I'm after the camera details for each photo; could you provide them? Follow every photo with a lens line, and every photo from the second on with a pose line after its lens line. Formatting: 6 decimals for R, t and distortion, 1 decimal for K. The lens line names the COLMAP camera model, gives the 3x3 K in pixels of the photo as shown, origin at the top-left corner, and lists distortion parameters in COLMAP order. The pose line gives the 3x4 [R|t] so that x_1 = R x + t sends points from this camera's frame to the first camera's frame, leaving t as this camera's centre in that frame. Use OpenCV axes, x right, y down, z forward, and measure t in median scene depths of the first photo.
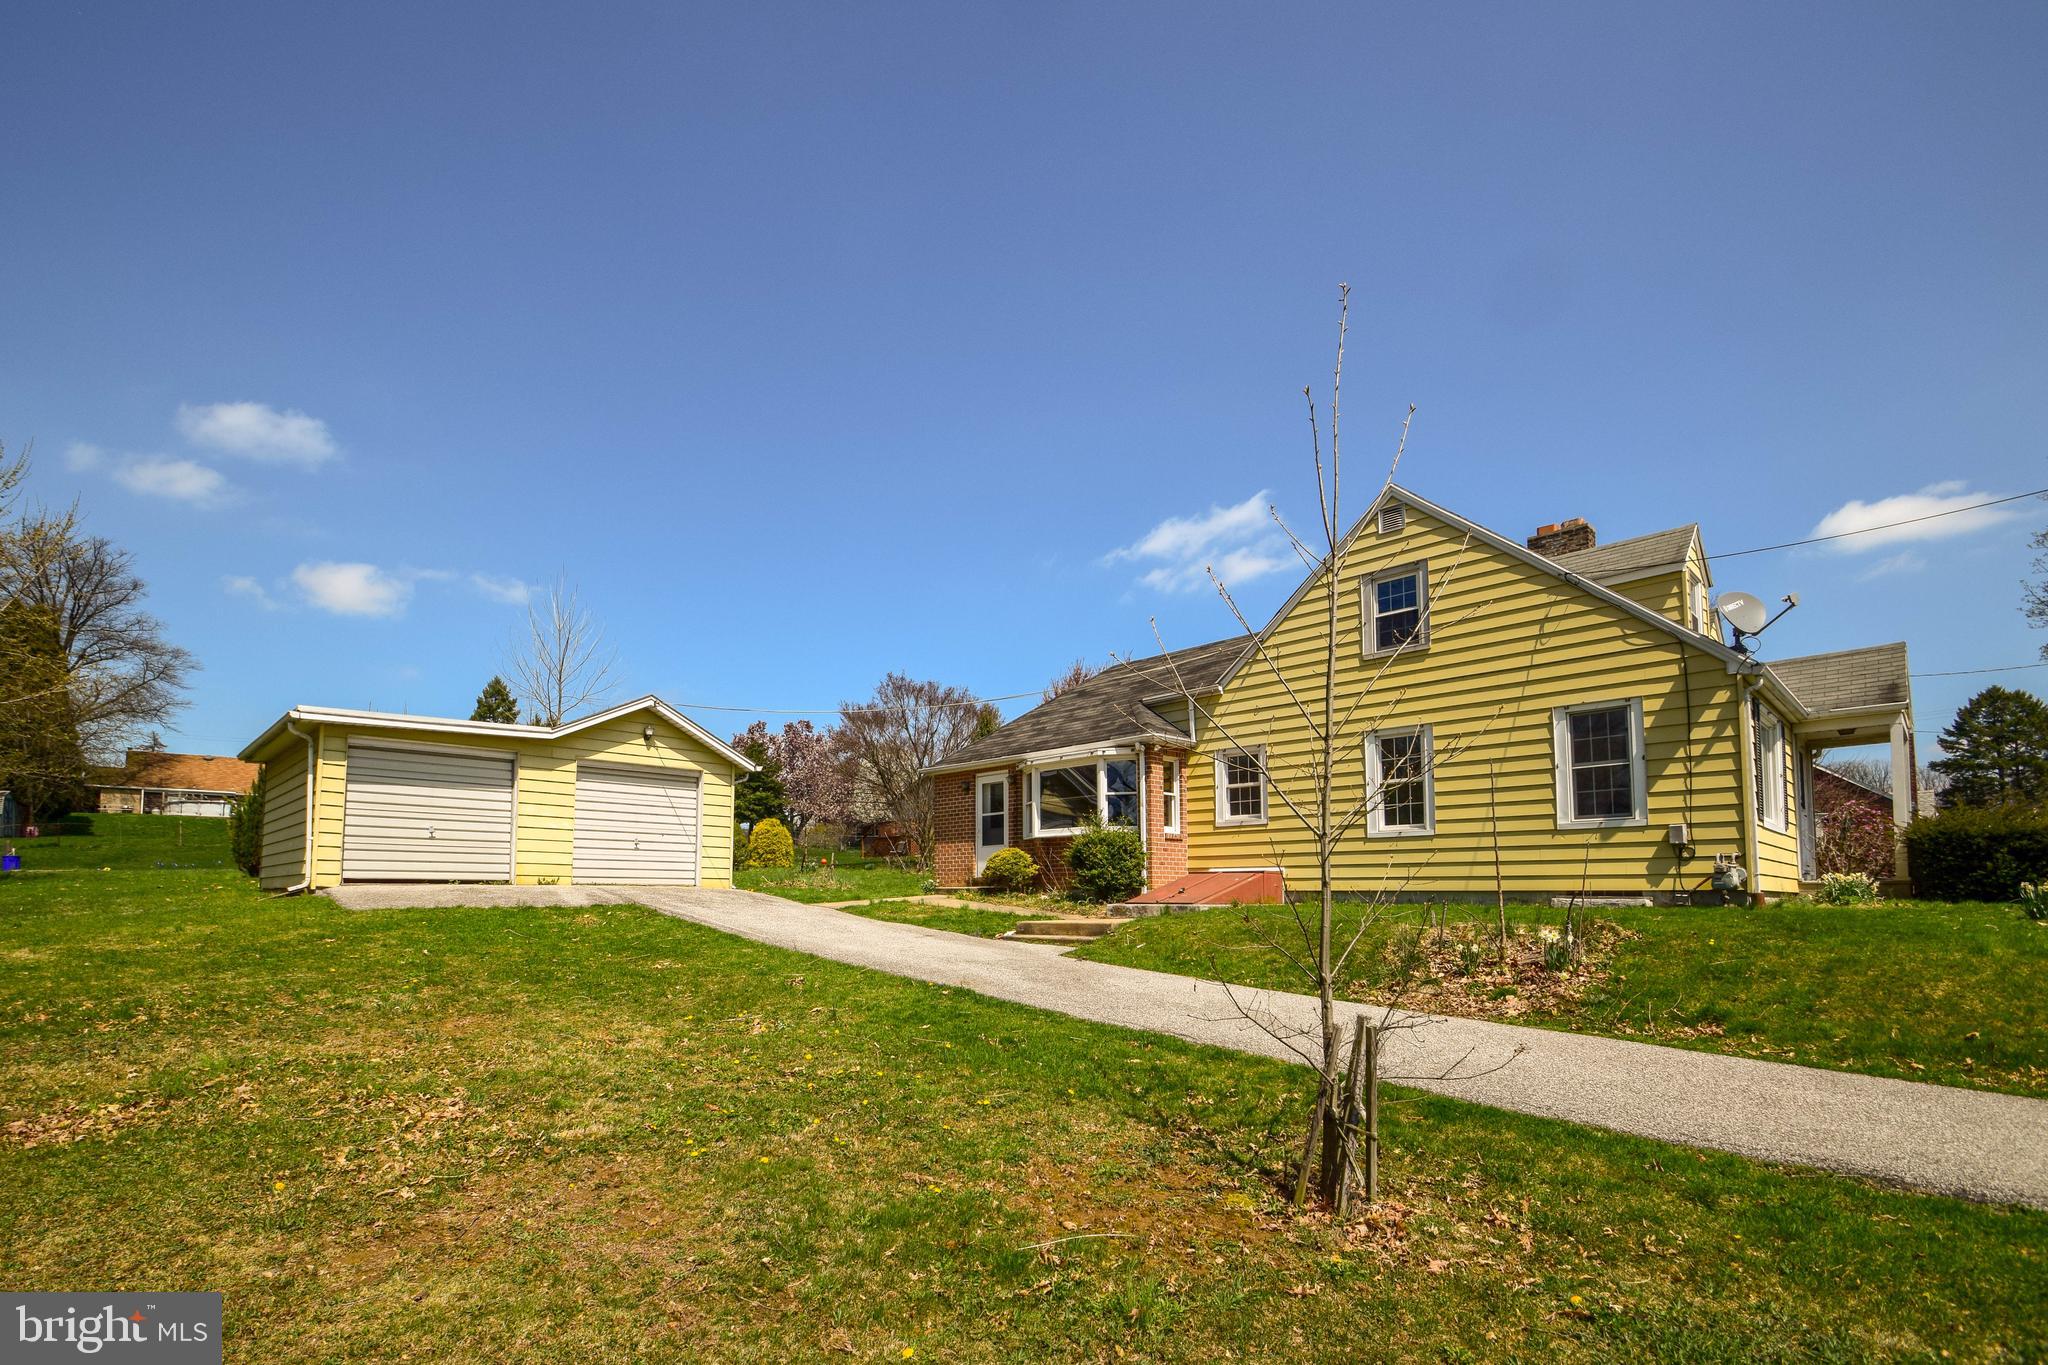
lens RADIAL K [[911.6, 0, 987.2], [0, 911.6, 864.9], [0, 0, 1]] dist [-0.001262, -0.000213]
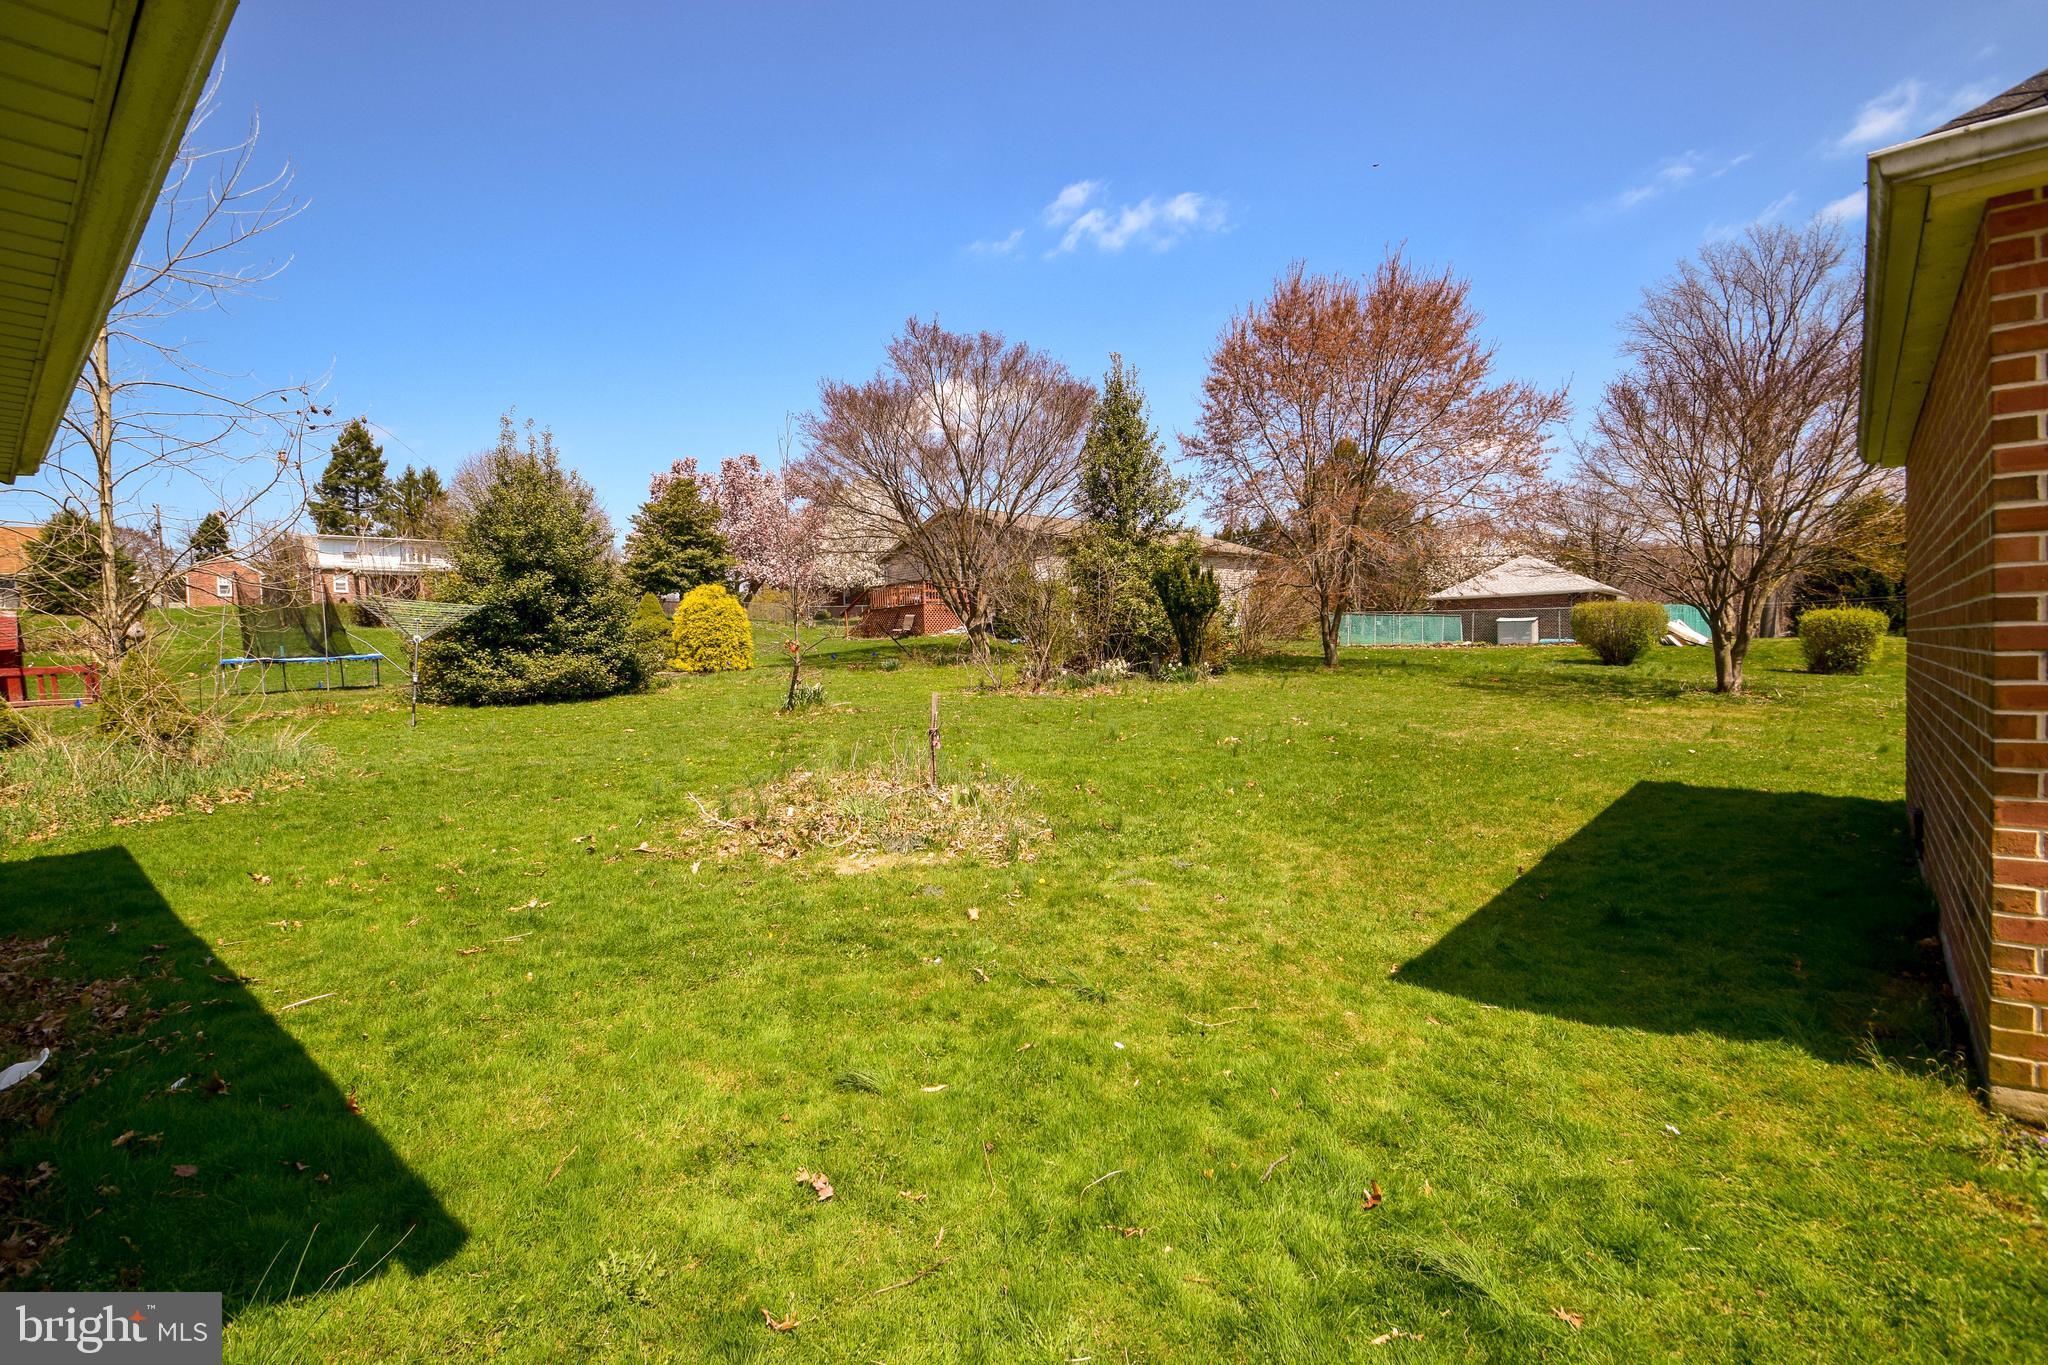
lens RADIAL K [[946.9, 0, 1015.8], [0, 946.9, 692.5], [0, 0, 1]] dist [0.000063, 0.000006]
pose [[0.996595, -0.034751, 0.074772, -0.244256], [0.029645, 0.997221, 0.068343, -0.048547], [-0.076940, -0.065893, 0.994856, 1.029669]]
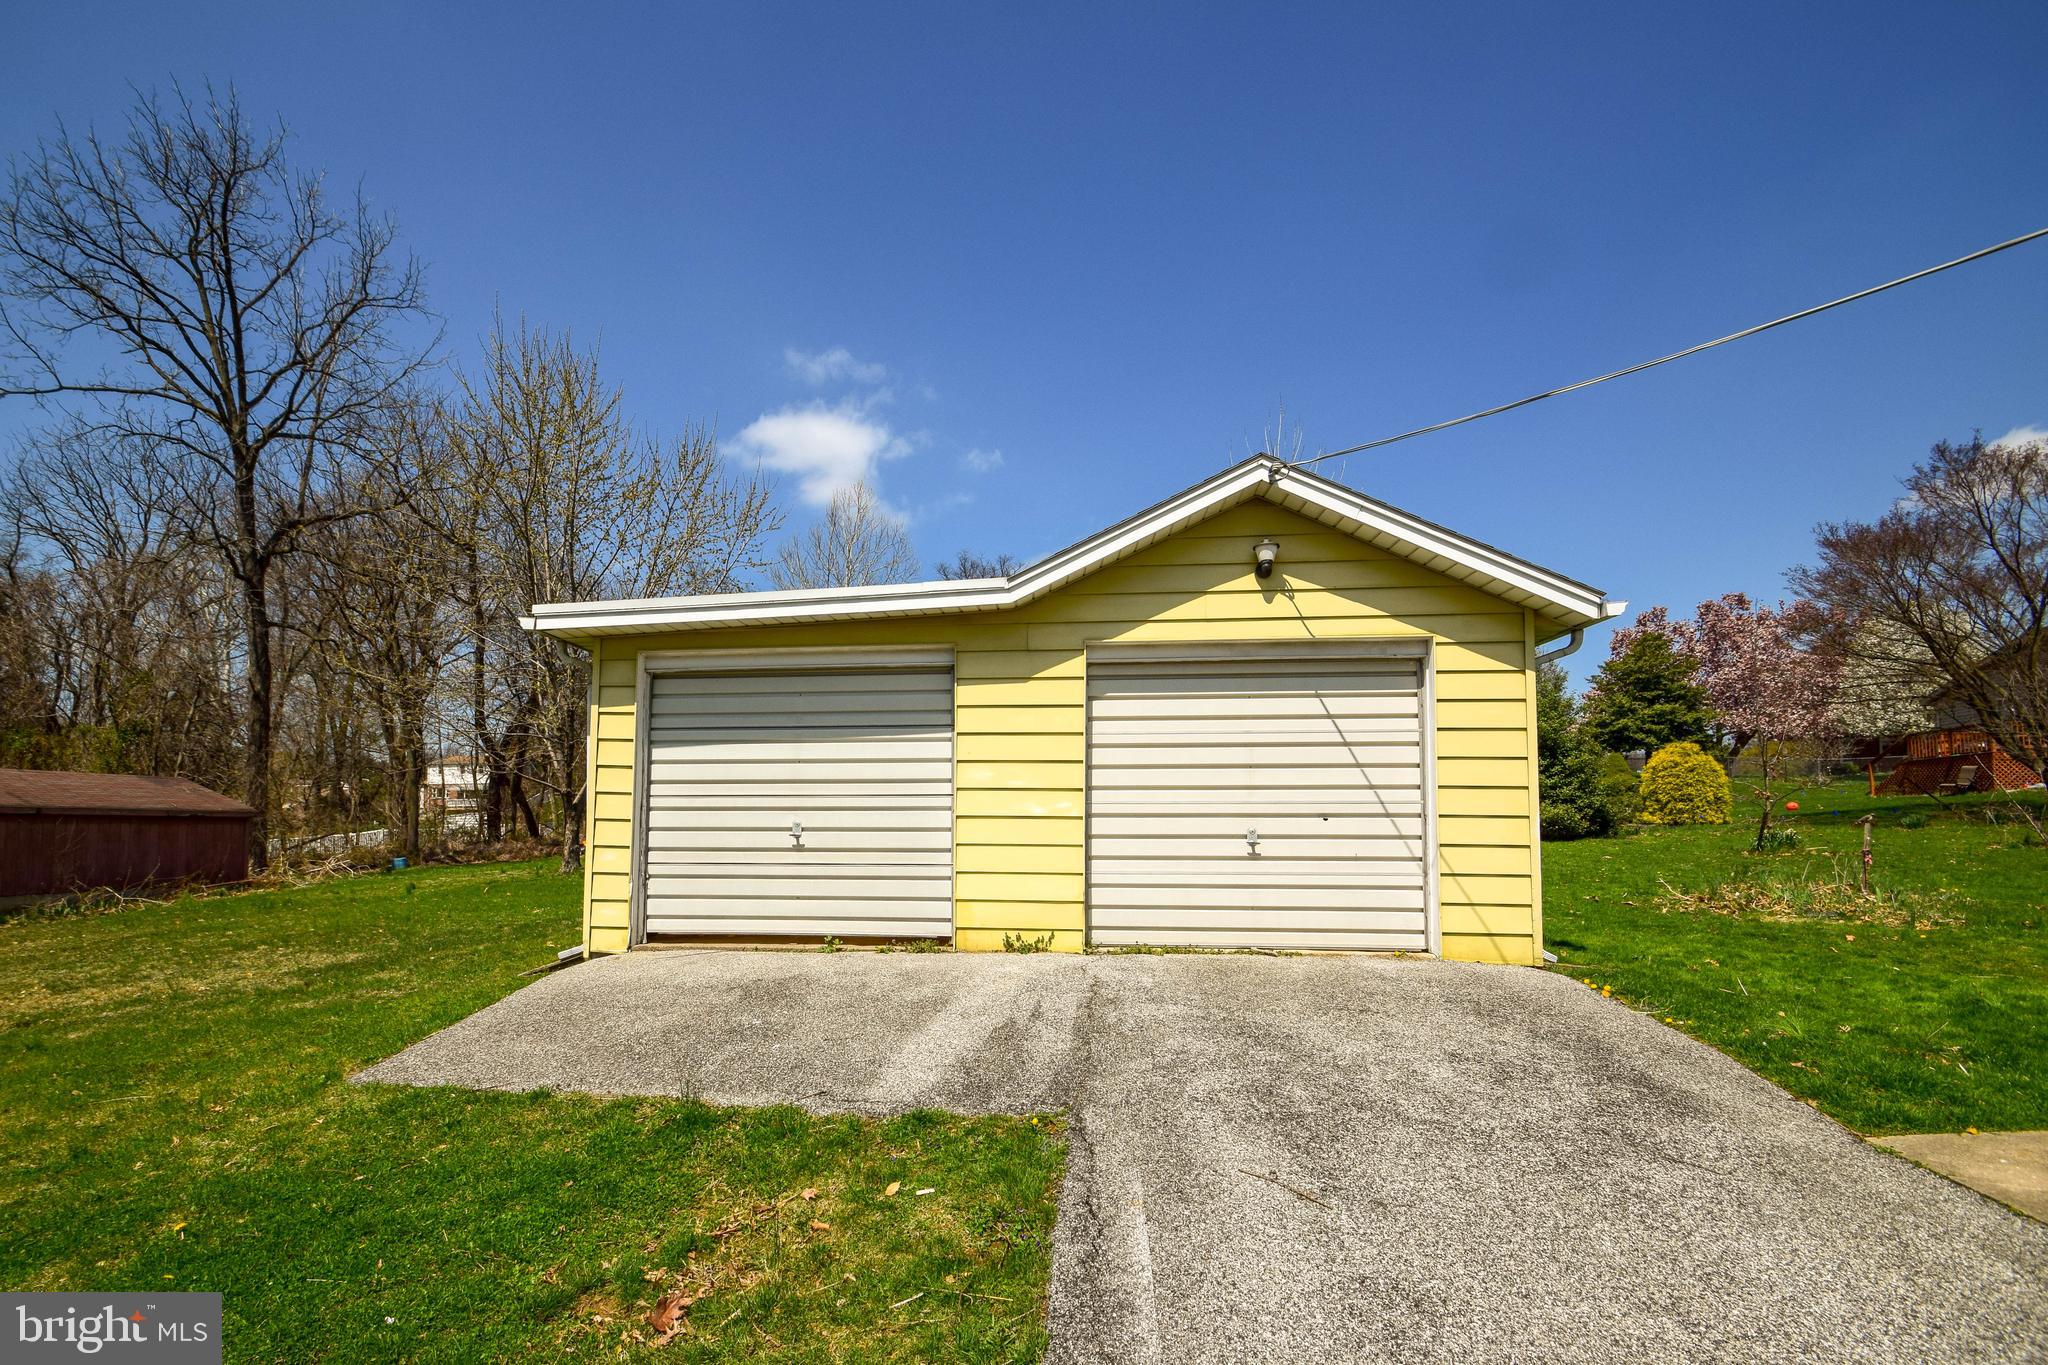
lens RADIAL K [[925.4, 0, 972.2], [0, 925.4, 765.7], [0, 0, 1]] dist [0.020231, -0.018028]
pose [[0.630429, -0.054330, -0.774344, -0.149605], [0.022619, 0.998410, -0.051636, -0.038924], [0.775918, 0.015038, 0.630655, 0.655702]]
